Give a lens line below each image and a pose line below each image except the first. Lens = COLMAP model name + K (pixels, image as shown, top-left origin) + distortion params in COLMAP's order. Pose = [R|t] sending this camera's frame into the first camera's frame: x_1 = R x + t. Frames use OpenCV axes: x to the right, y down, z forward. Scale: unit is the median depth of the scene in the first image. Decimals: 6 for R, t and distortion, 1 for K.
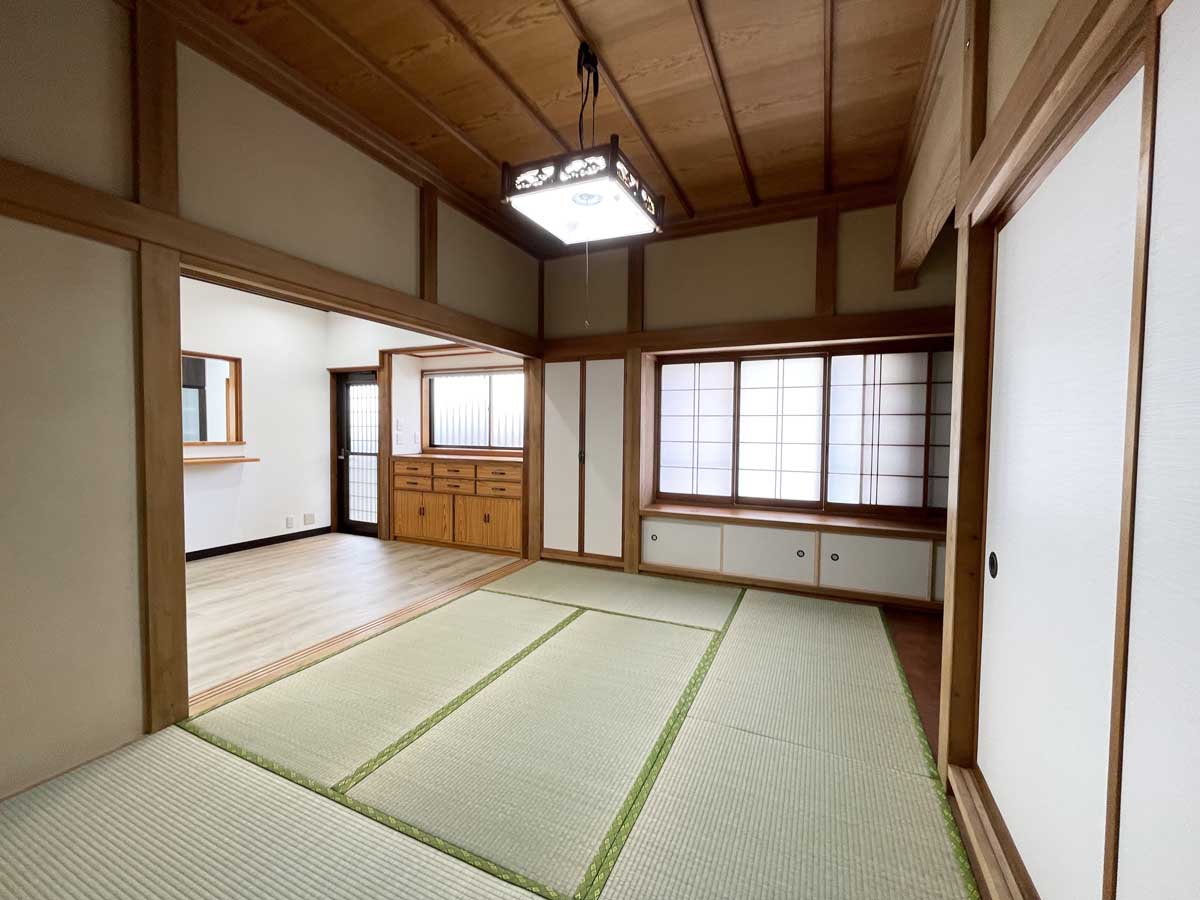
lens RADIAL K [[487.1, 0, 599.3], [0, 487.1, 449.7], [0, 0, 1]] dist [-0.004055, 0.001183]
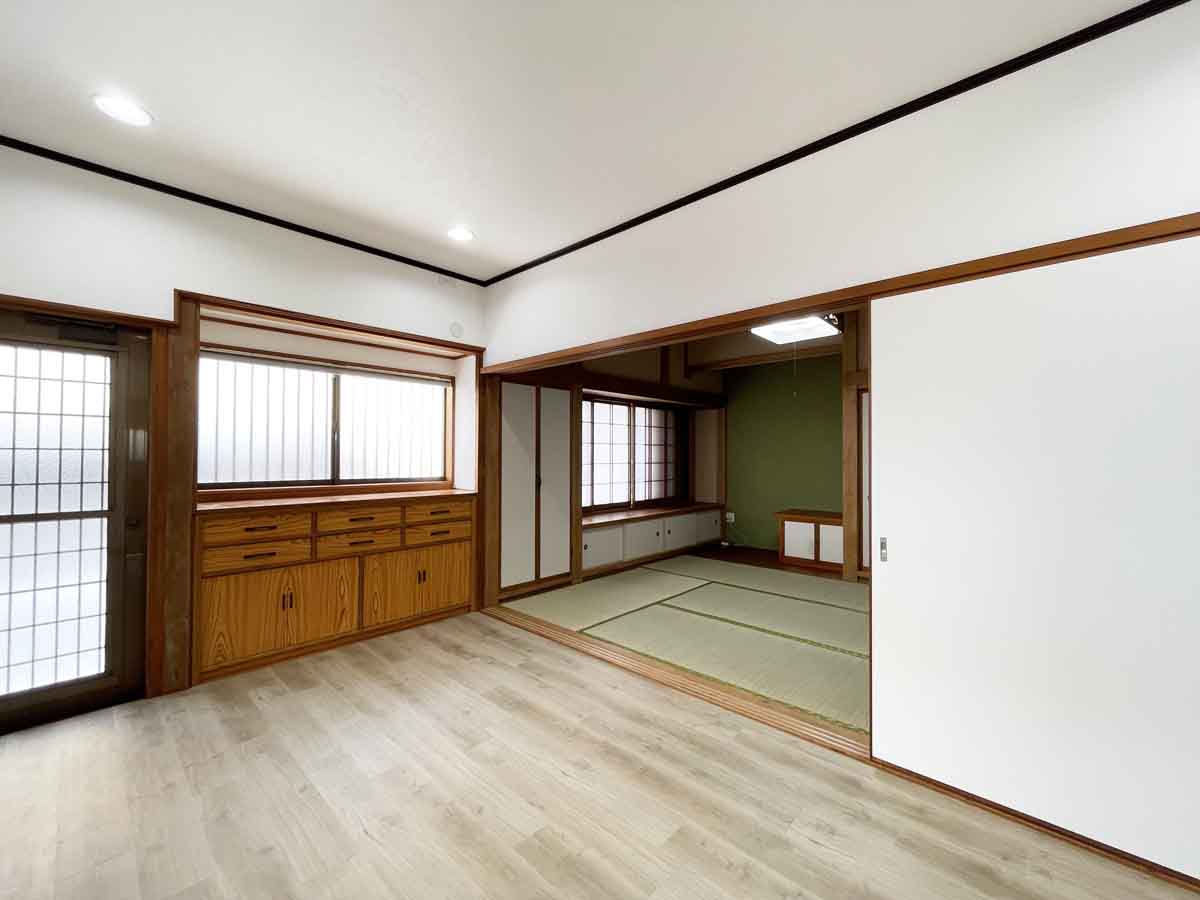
lens RADIAL K [[487.1, 0, 600.6], [0, 487.1, 453.2], [0, 0, 1]] dist [-0.004055, 0.001183]
pose [[0.315800, -0.004087, 0.948817, -0.815448], [0.035130, 0.999355, -0.007388, -0.028658], [-0.948175, 0.035665, 0.315740, 0.491604]]
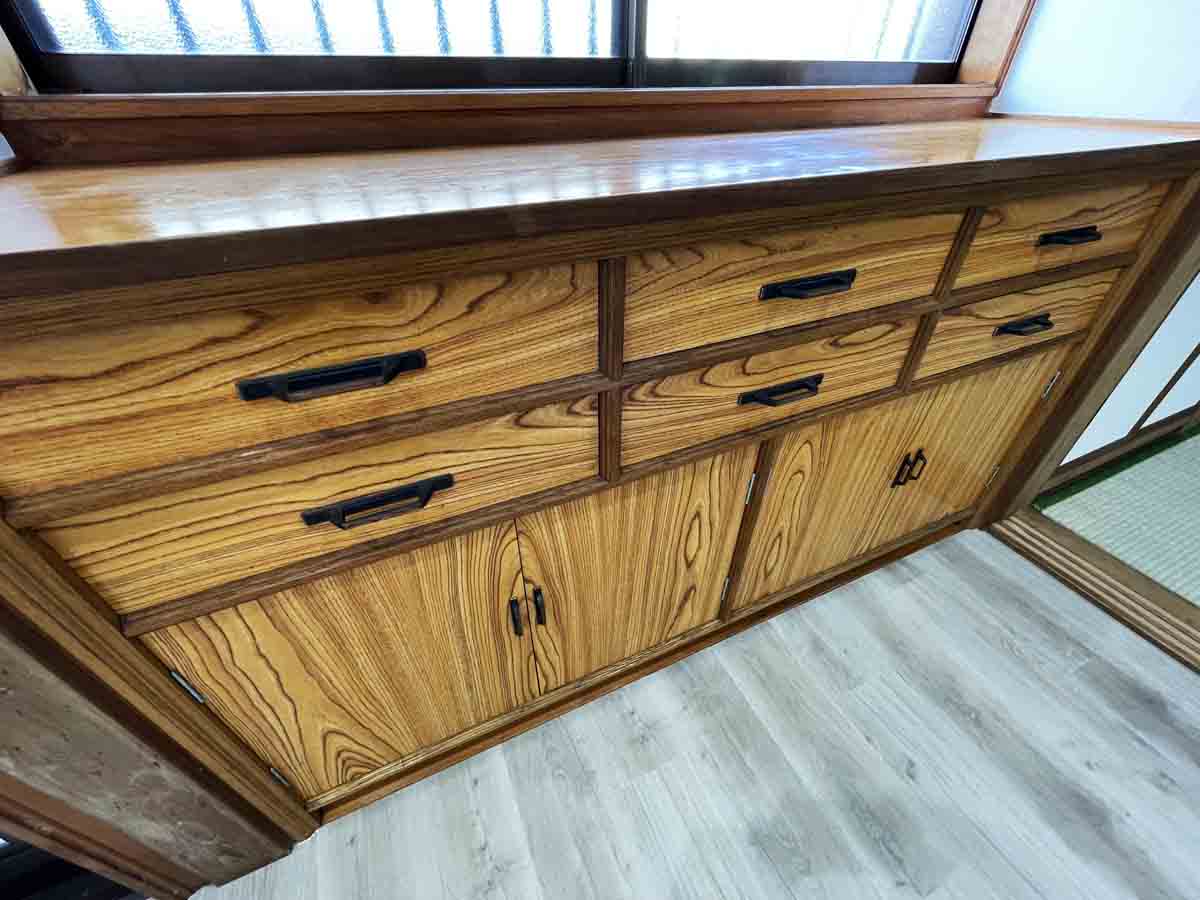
lens RADIAL K [[487.1, 0, 604.0], [0, 487.1, 449.0], [0, 0, 1]] dist [-0.004055, 0.001183]
pose [[0.651454, -0.471128, 0.594682, -0.430305], [0.040440, 0.804277, 0.592876, 0.000615], [-0.757610, -0.362183, 0.543002, 0.958300]]
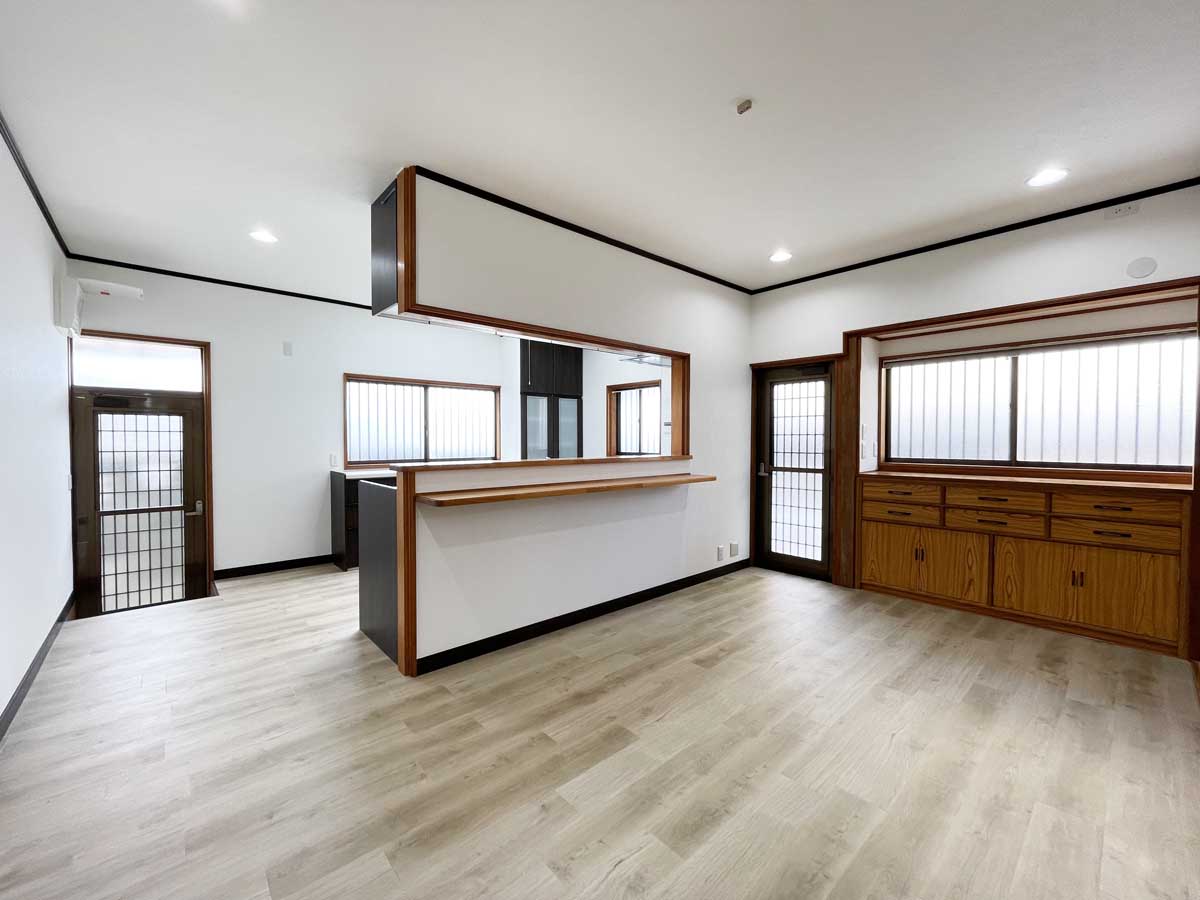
lens RADIAL K [[487.1, 0, 596.6], [0, 487.1, 449.7], [0, 0, 1]] dist [-0.004055, 0.001183]
pose [[0.916105, -0.005622, -0.400899, -0.530013], [0.000856, 0.999927, -0.012068, -0.017176], [0.400938, 0.010712, 0.916043, 0.173892]]
